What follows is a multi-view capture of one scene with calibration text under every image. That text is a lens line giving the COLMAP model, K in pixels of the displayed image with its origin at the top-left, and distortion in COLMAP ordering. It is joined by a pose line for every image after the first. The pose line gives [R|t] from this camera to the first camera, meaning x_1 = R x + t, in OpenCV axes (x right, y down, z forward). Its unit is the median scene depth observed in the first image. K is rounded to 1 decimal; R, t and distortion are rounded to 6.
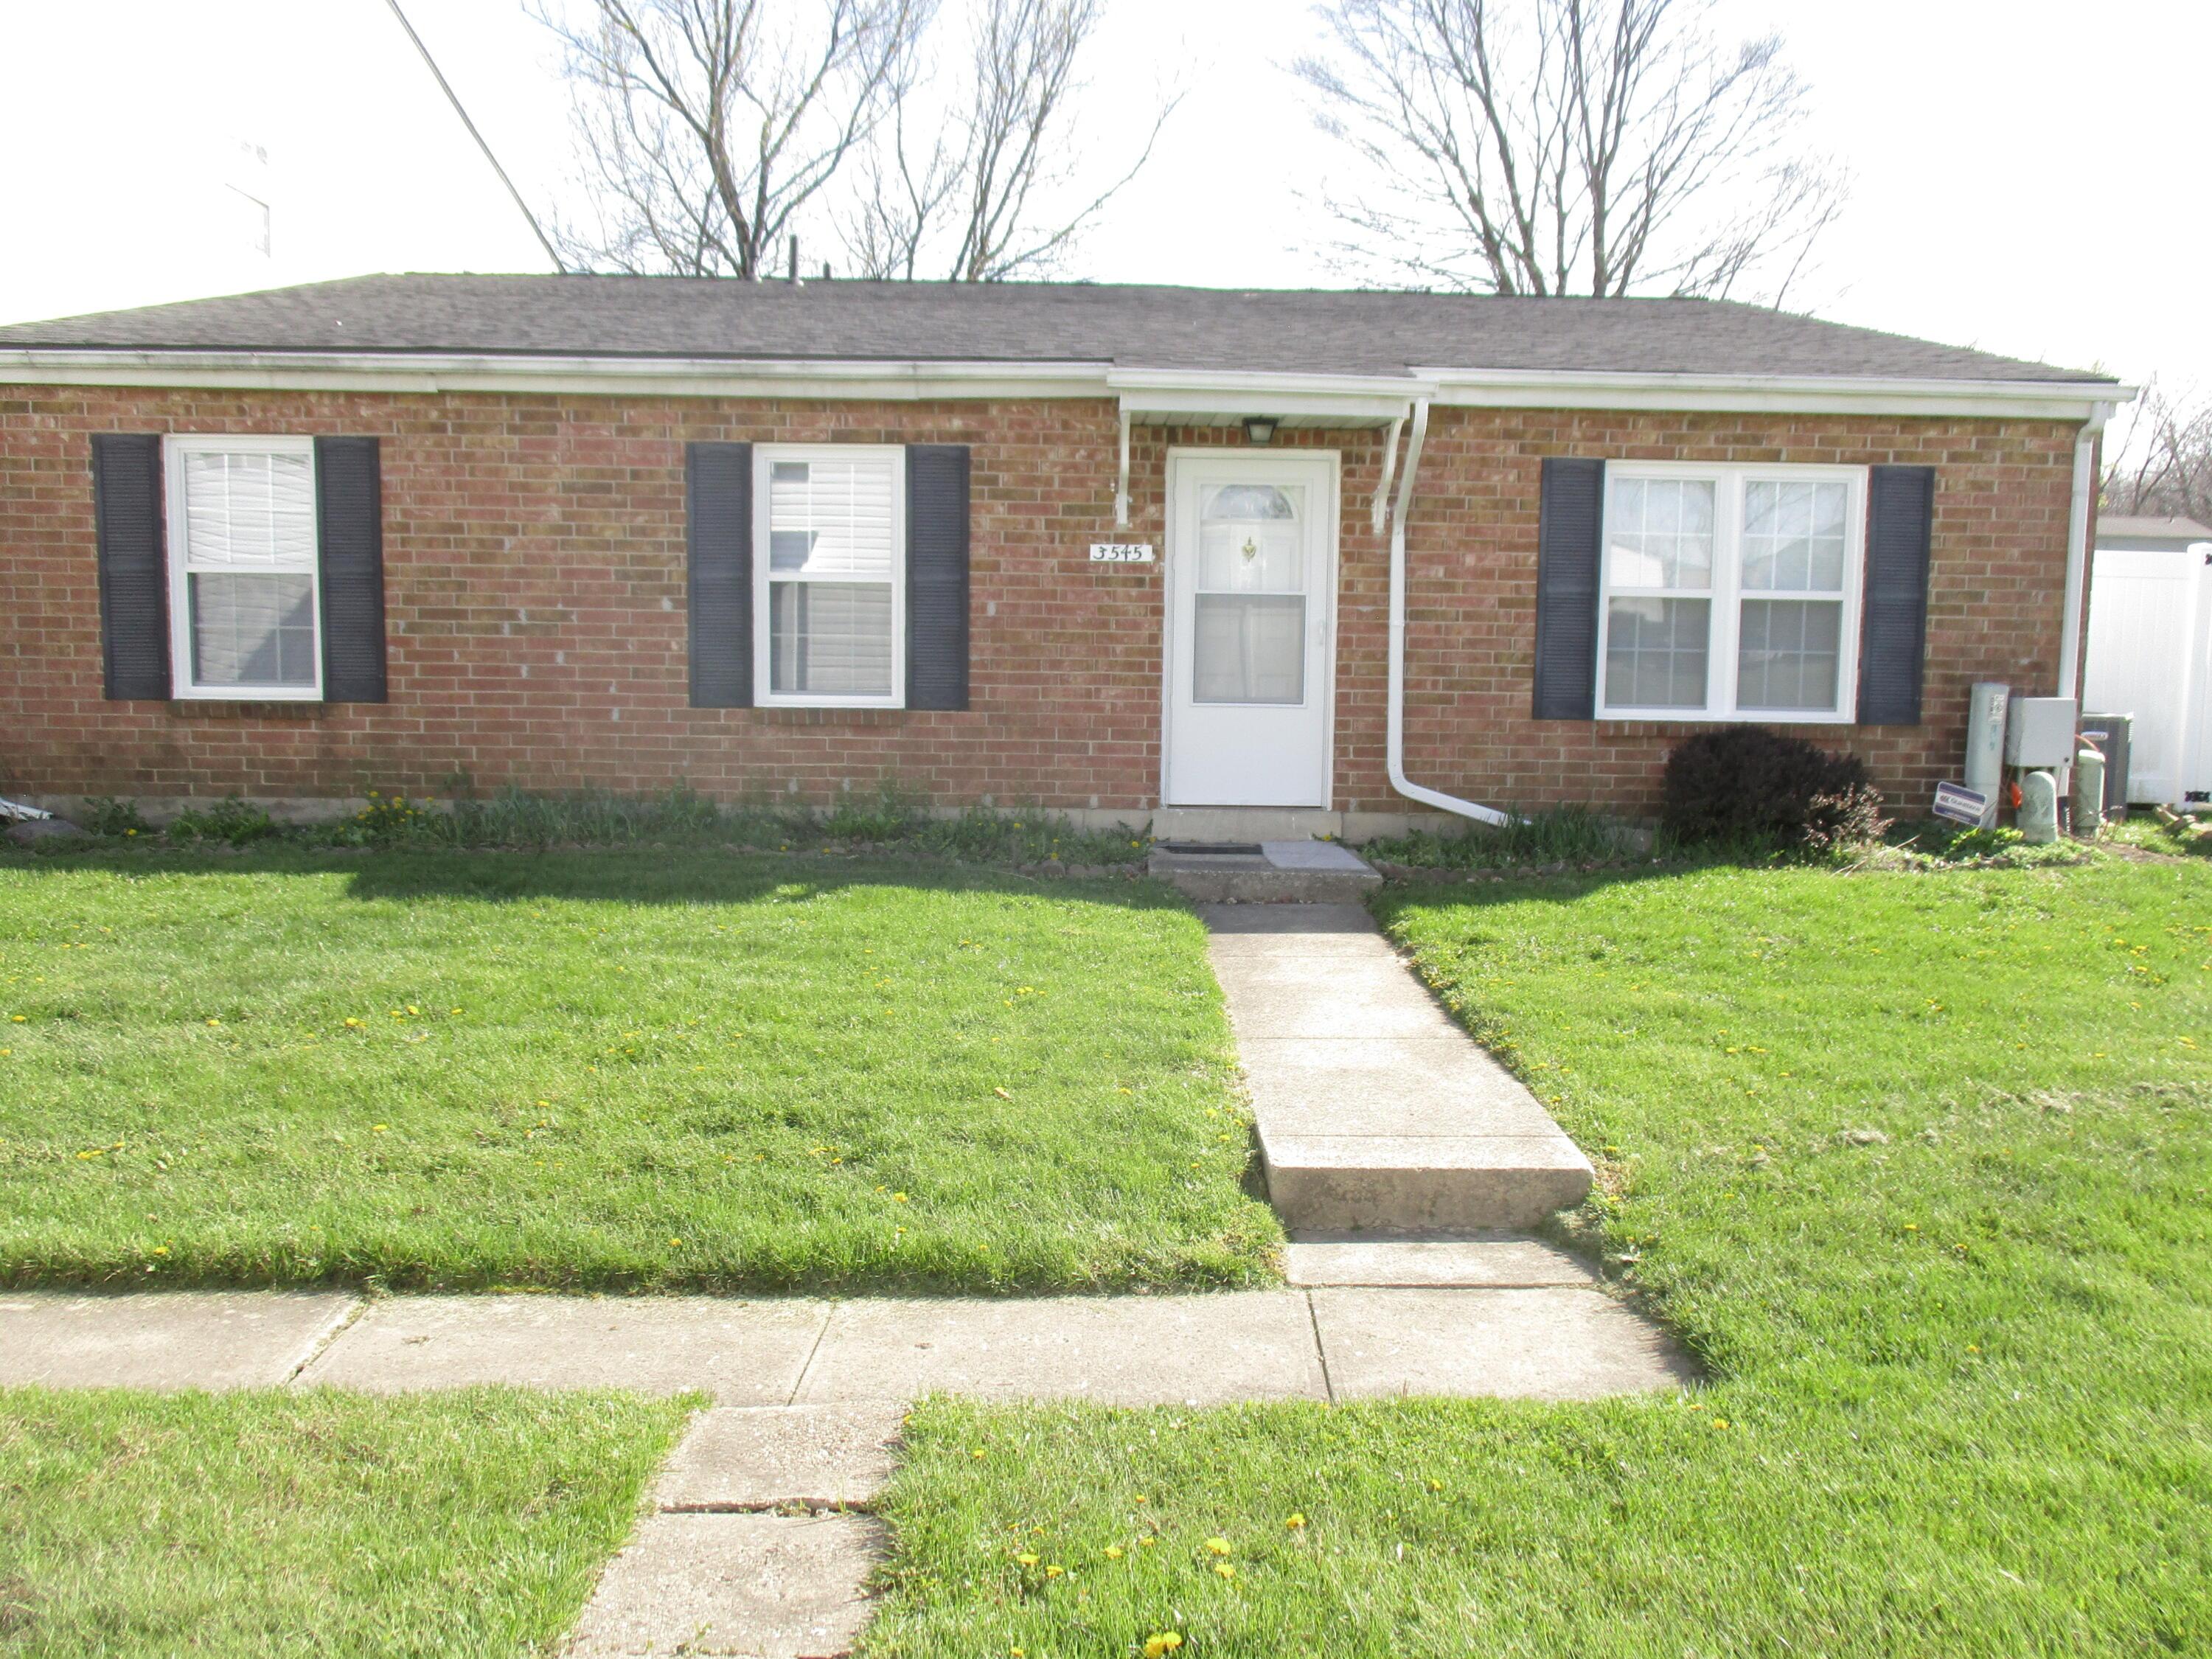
lens RADIAL K [[1860.3, 0, 1119.0], [0, 1860.3, 830.8], [0, 0, 1]] dist [-0.020259, 0.024009]
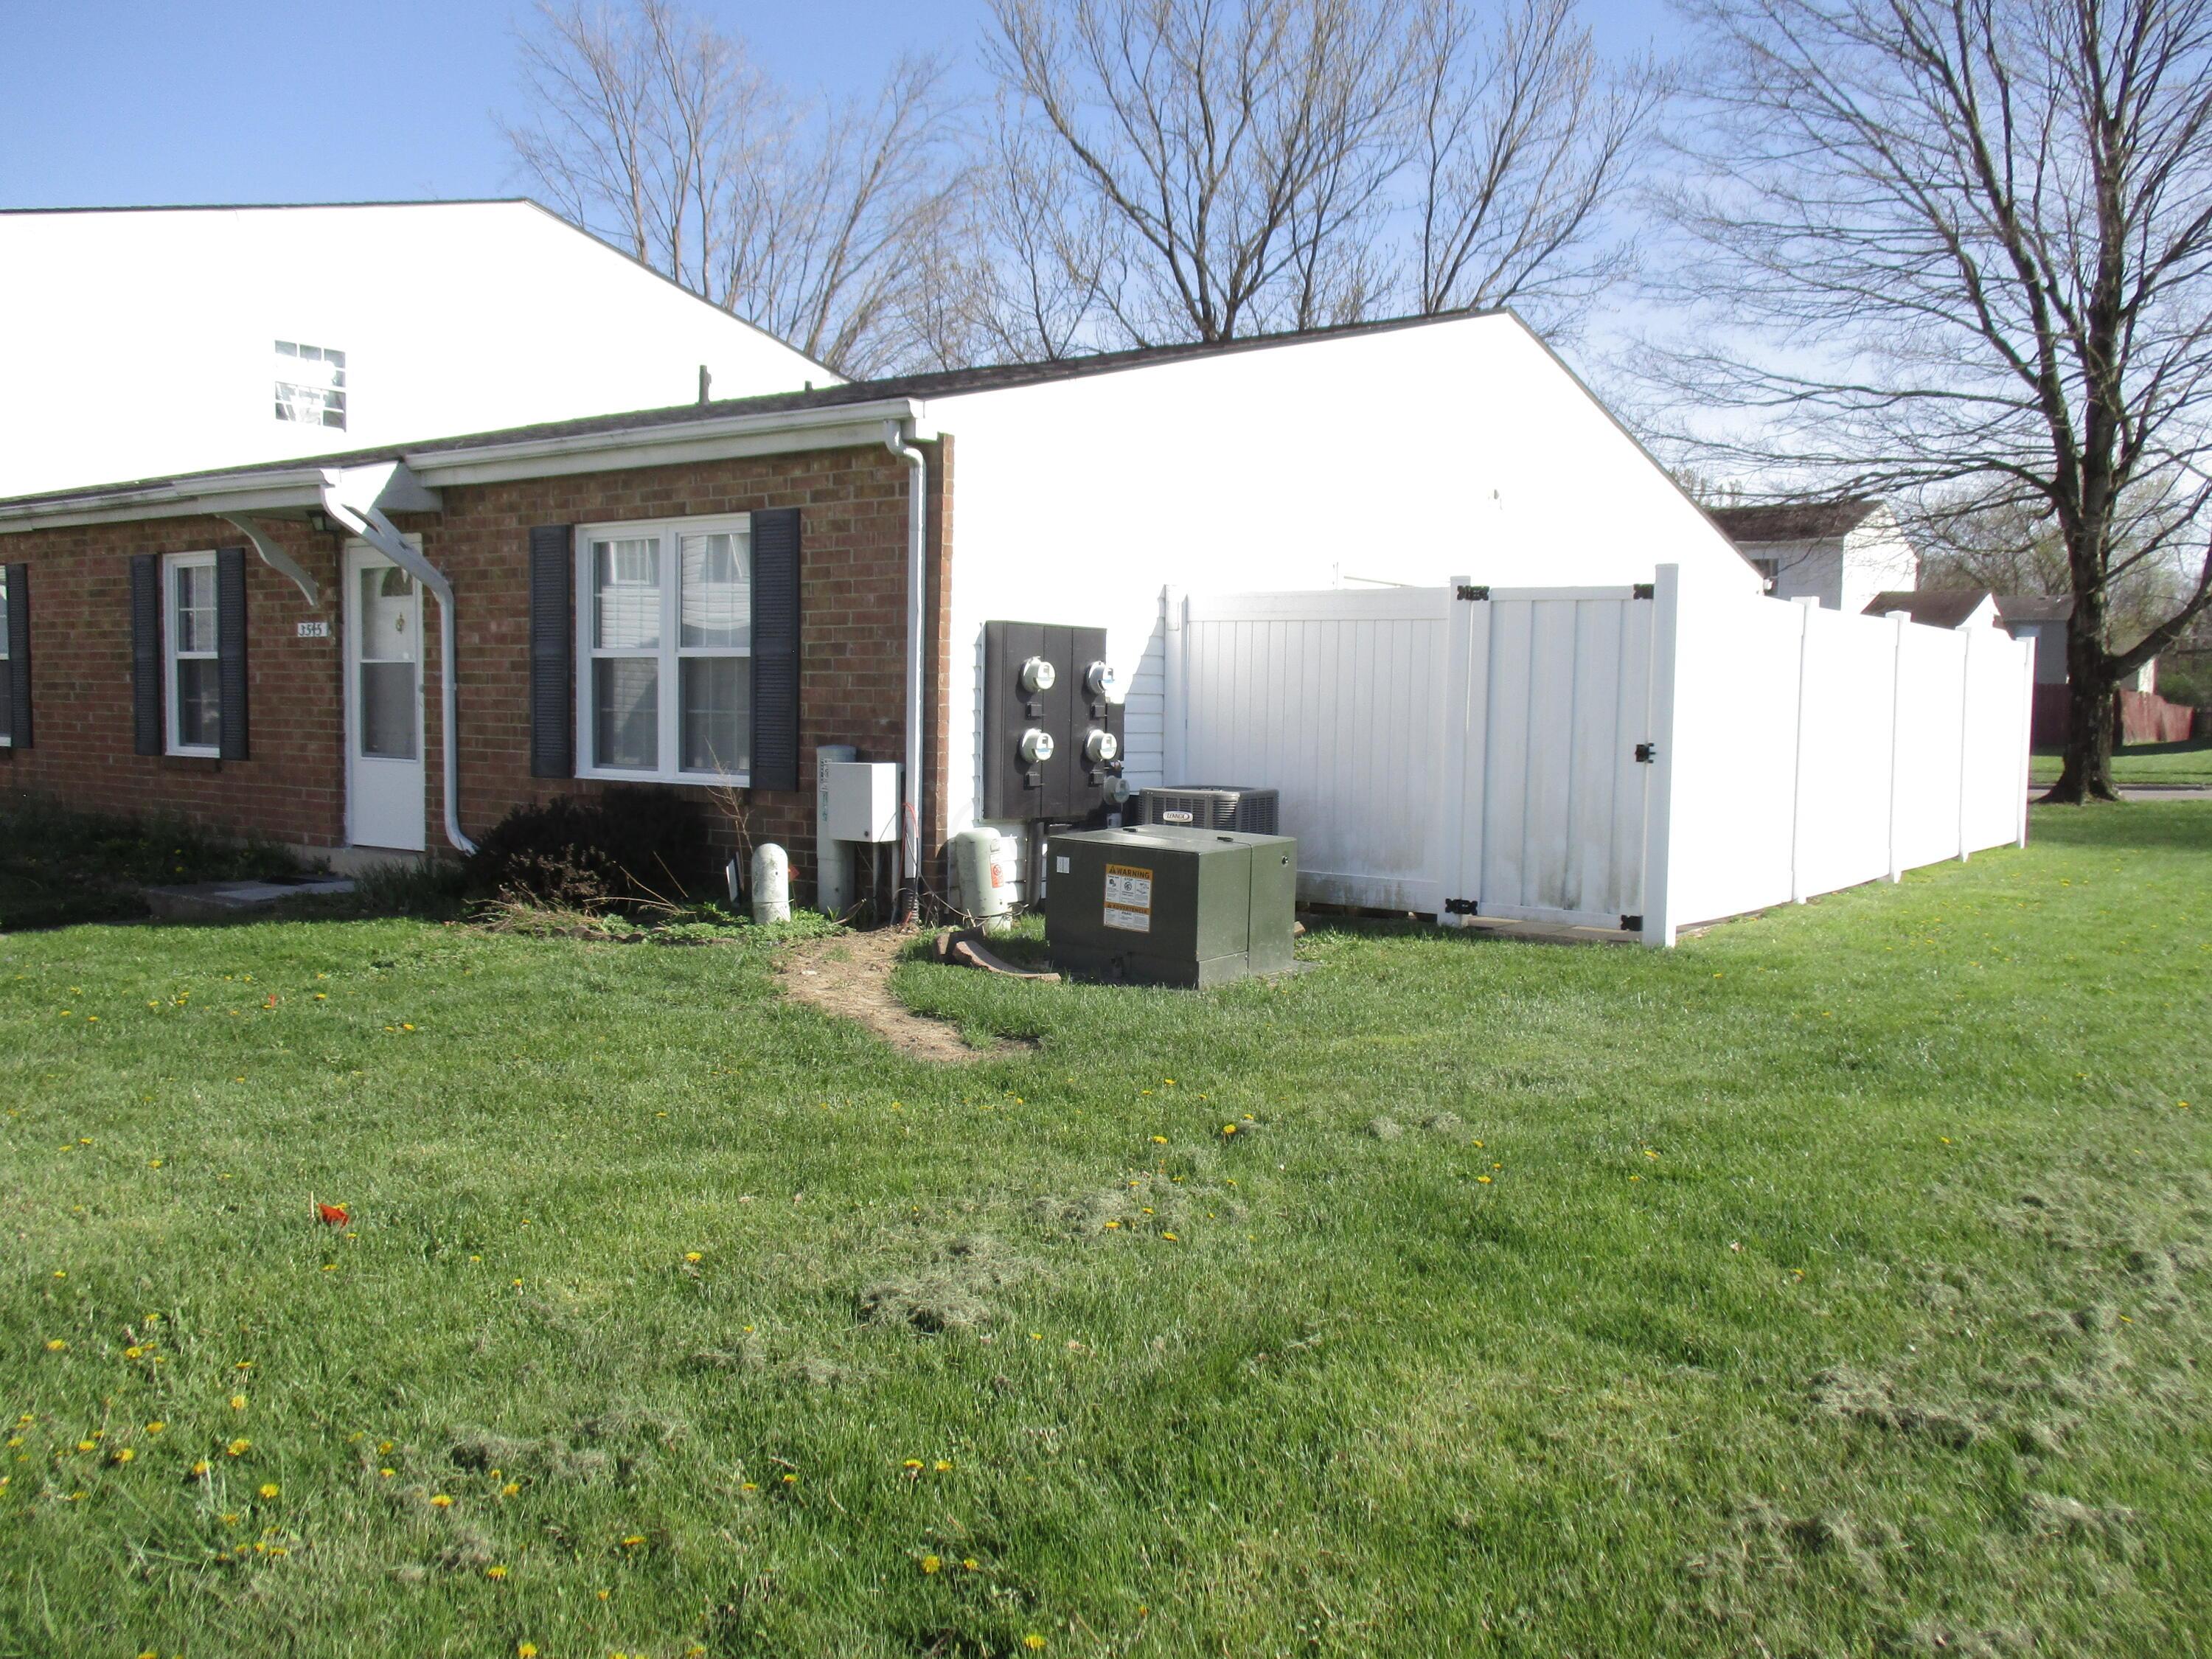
lens RADIAL K [[1860.3, 0, 1119.0], [0, 1860.3, 830.8], [0, 0, 1]] dist [-0.020259, 0.024009]
pose [[0.789213, 0.036430, -0.613038, 1.125156], [-0.082647, 0.995459, -0.047243, -0.008123], [0.608533, 0.087950, 0.788640, 0.386558]]
